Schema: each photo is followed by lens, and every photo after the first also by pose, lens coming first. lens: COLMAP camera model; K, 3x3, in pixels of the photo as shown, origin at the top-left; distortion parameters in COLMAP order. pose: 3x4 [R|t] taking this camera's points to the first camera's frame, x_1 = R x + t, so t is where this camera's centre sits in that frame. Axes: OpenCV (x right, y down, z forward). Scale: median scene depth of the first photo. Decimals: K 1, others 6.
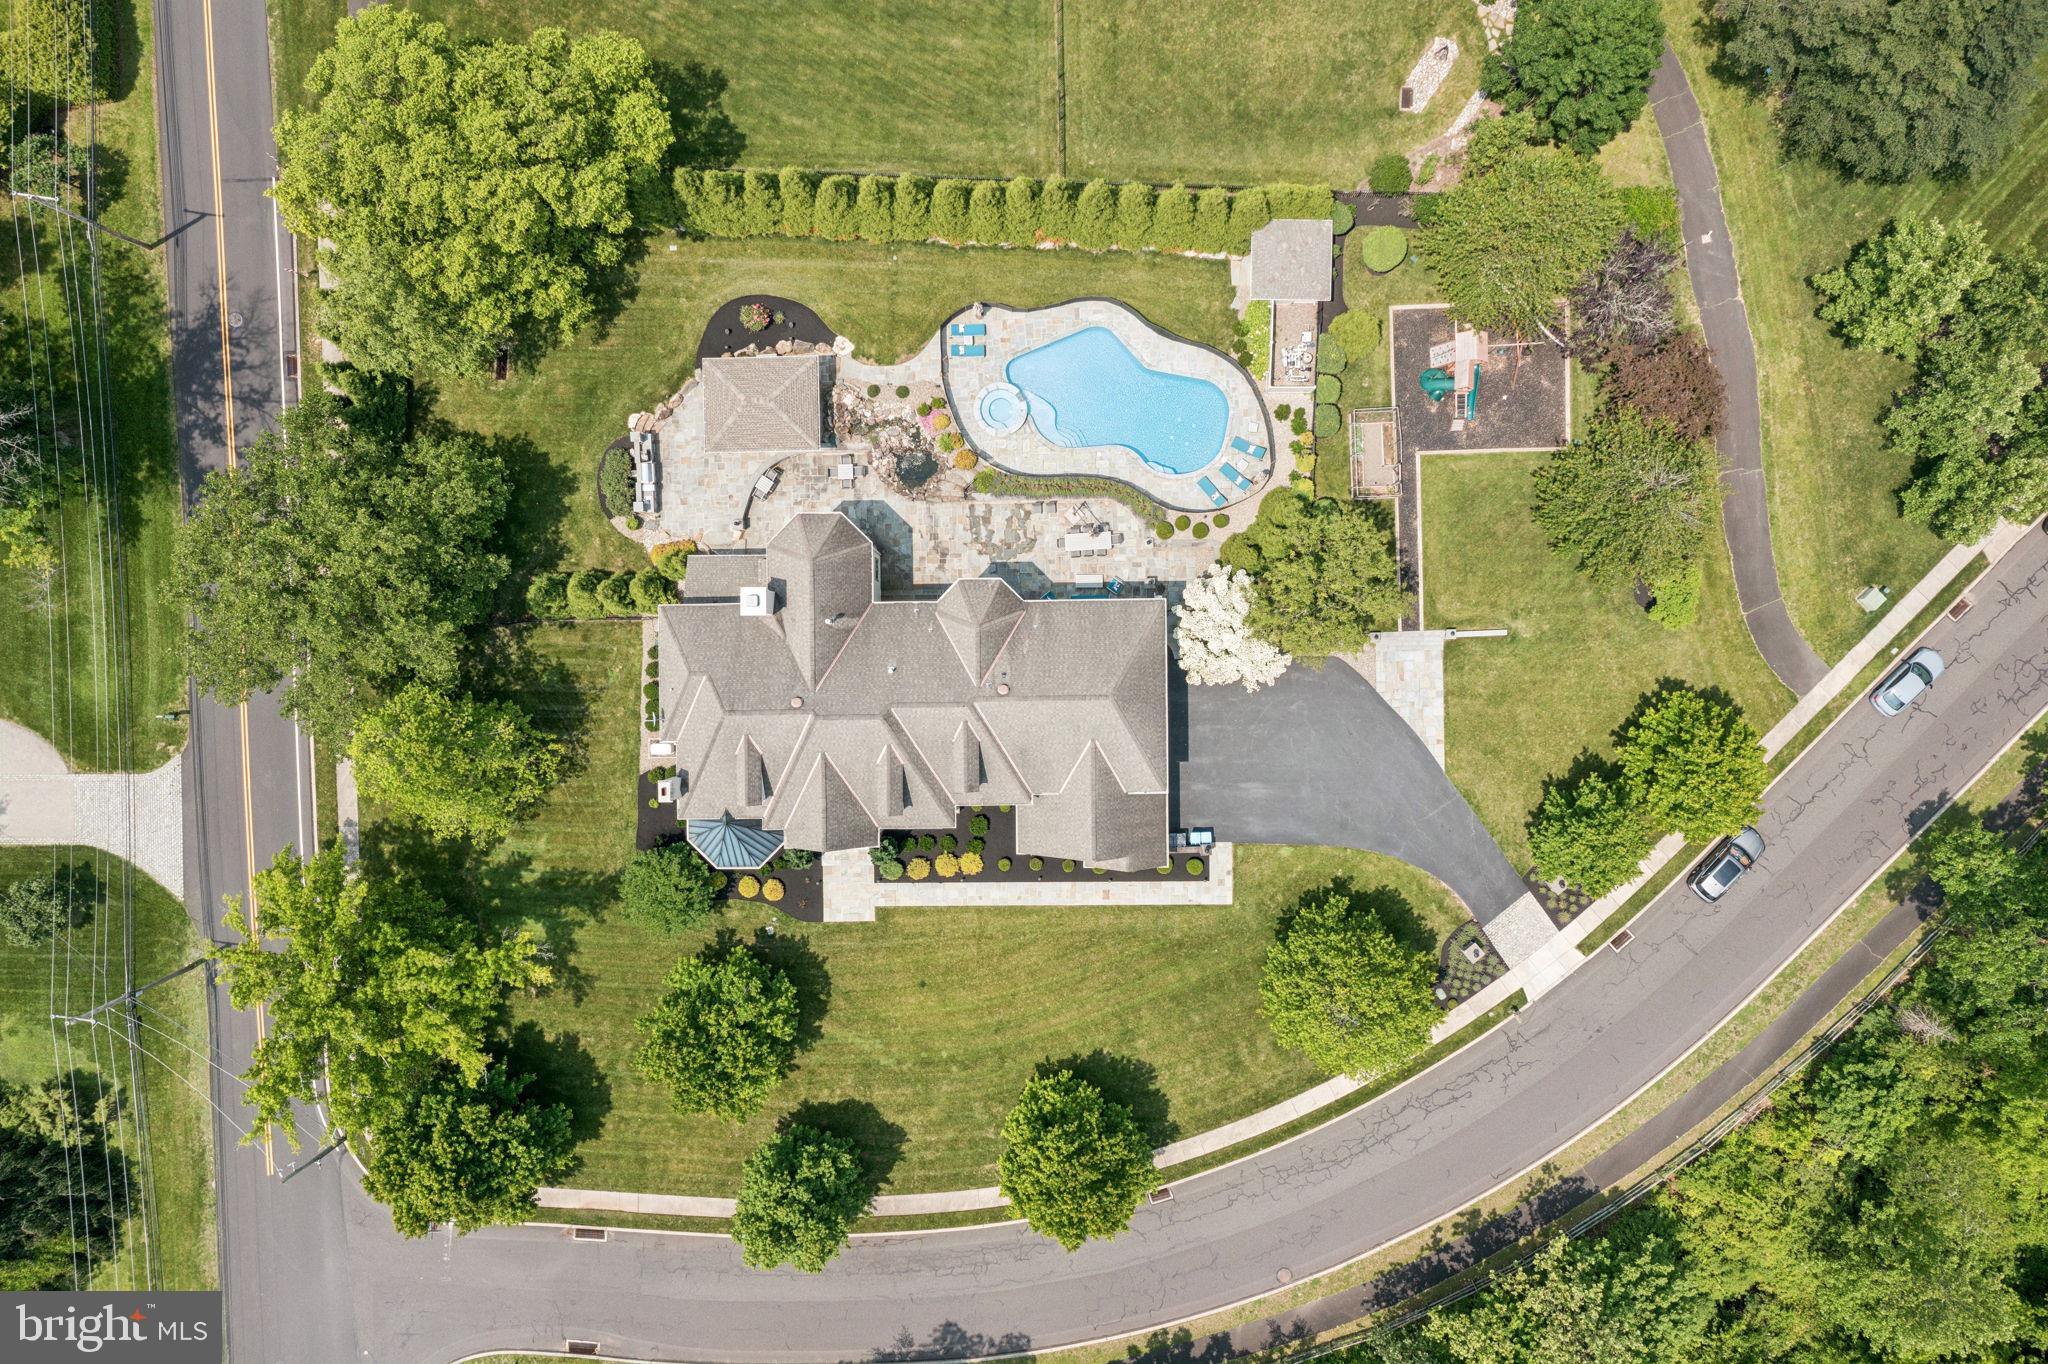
lens RADIAL K [[1637.2, 0, 1022.2], [0, 1637.2, 682.6], [0, 0, 1]] dist [0.000740, 0.012370]
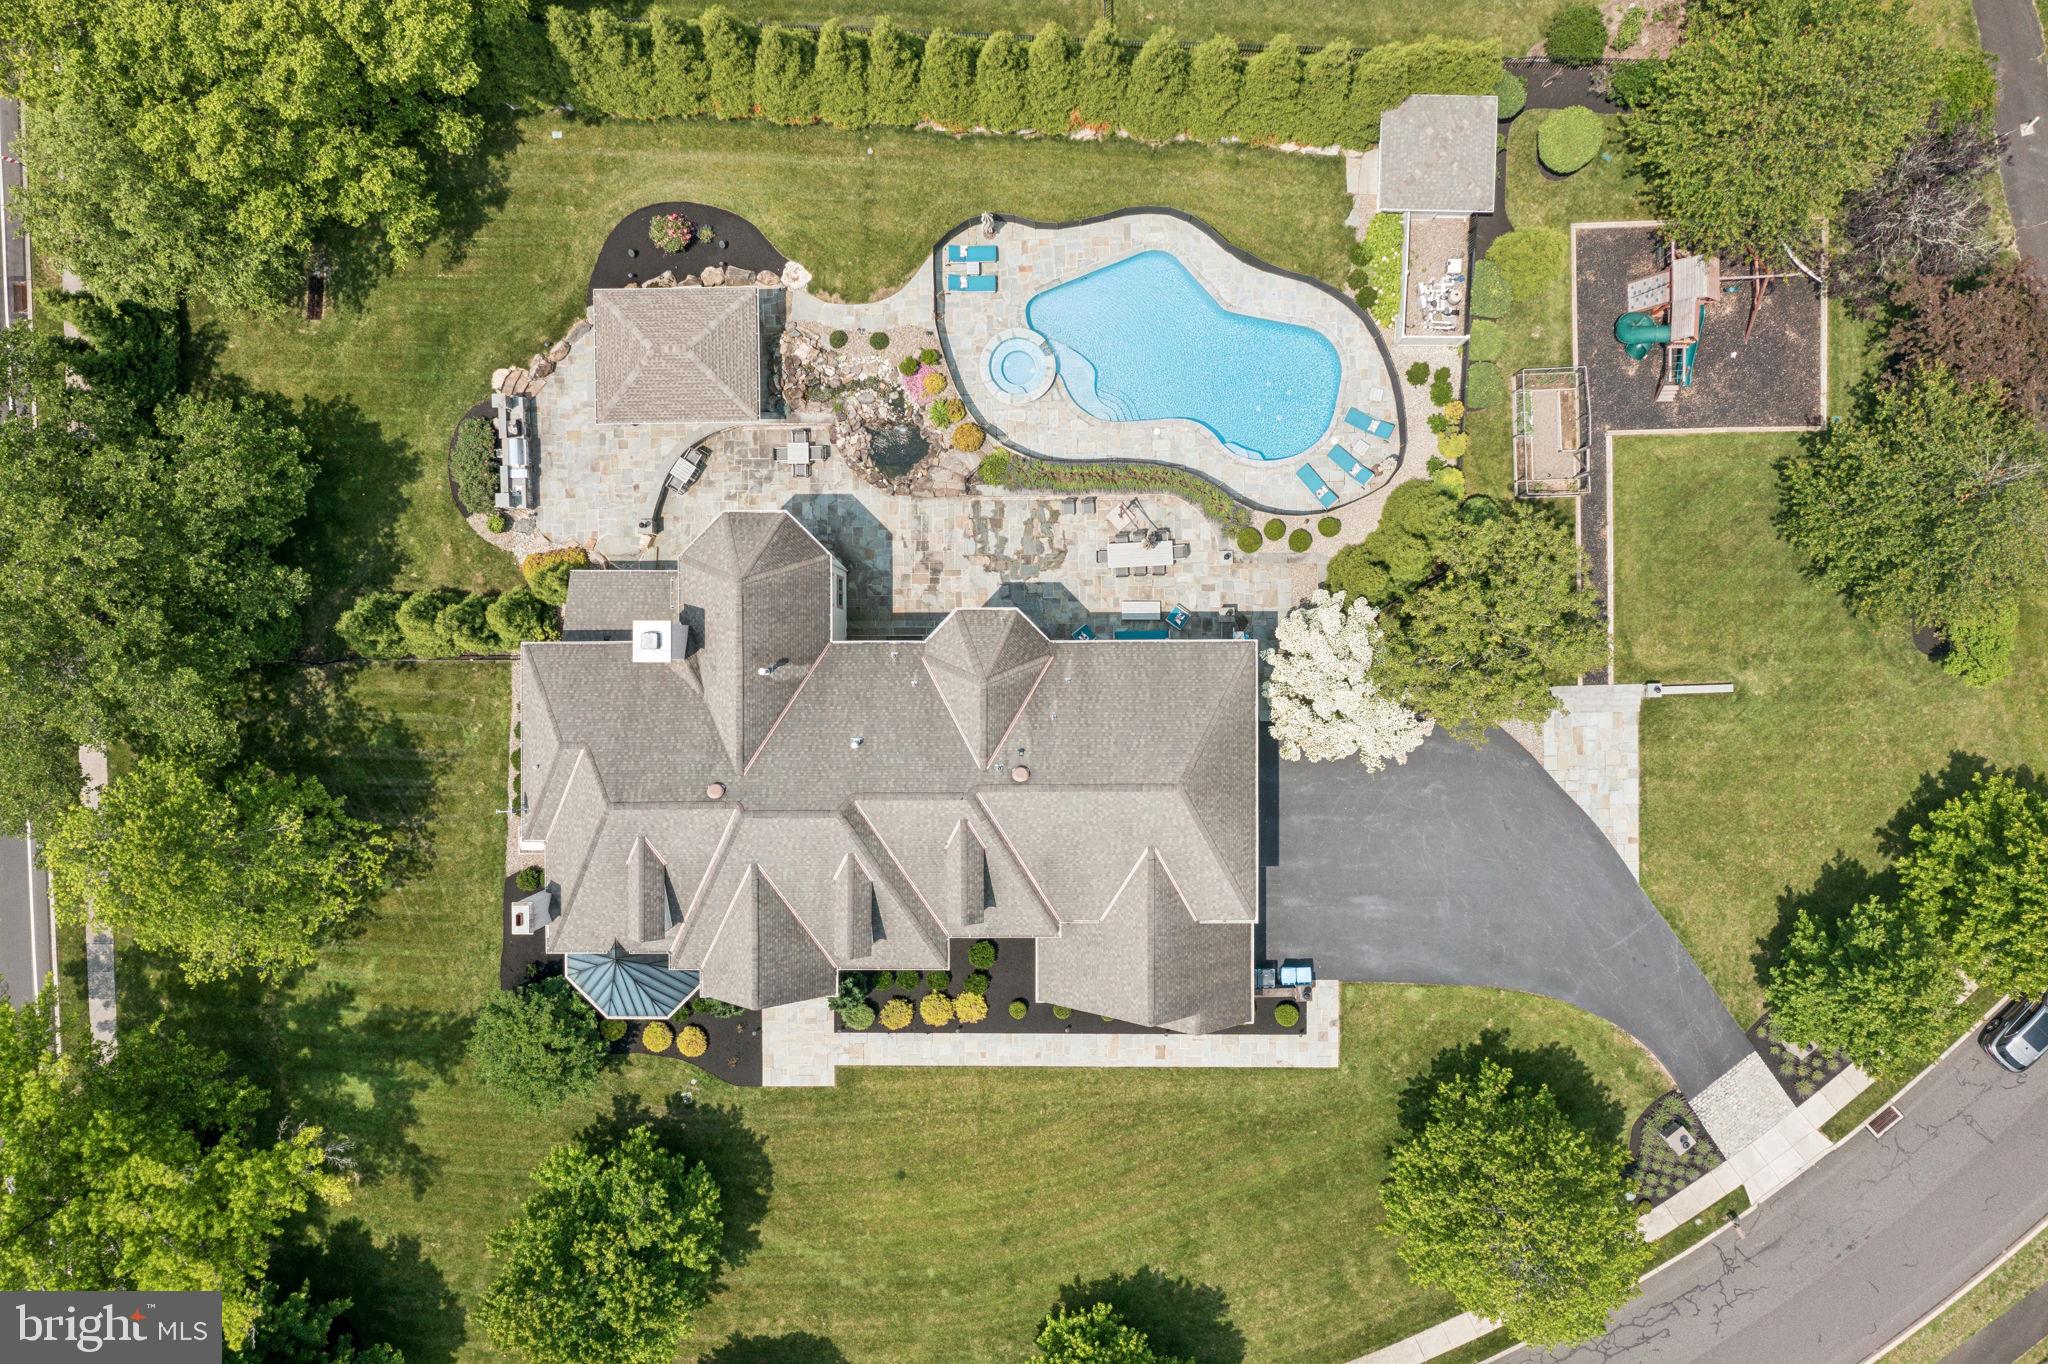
lens RADIAL K [[1637.2, 0, 1024.4], [0, 1637.2, 685.3], [0, 0, 1]] dist [0.000740, 0.012370]
pose [[0.999966, 0.008179, 0.001329, -0.010215], [-0.008180, 0.999967, 0.000299, -0.029662], [-0.001326, -0.000310, 0.999999, 0.294259]]
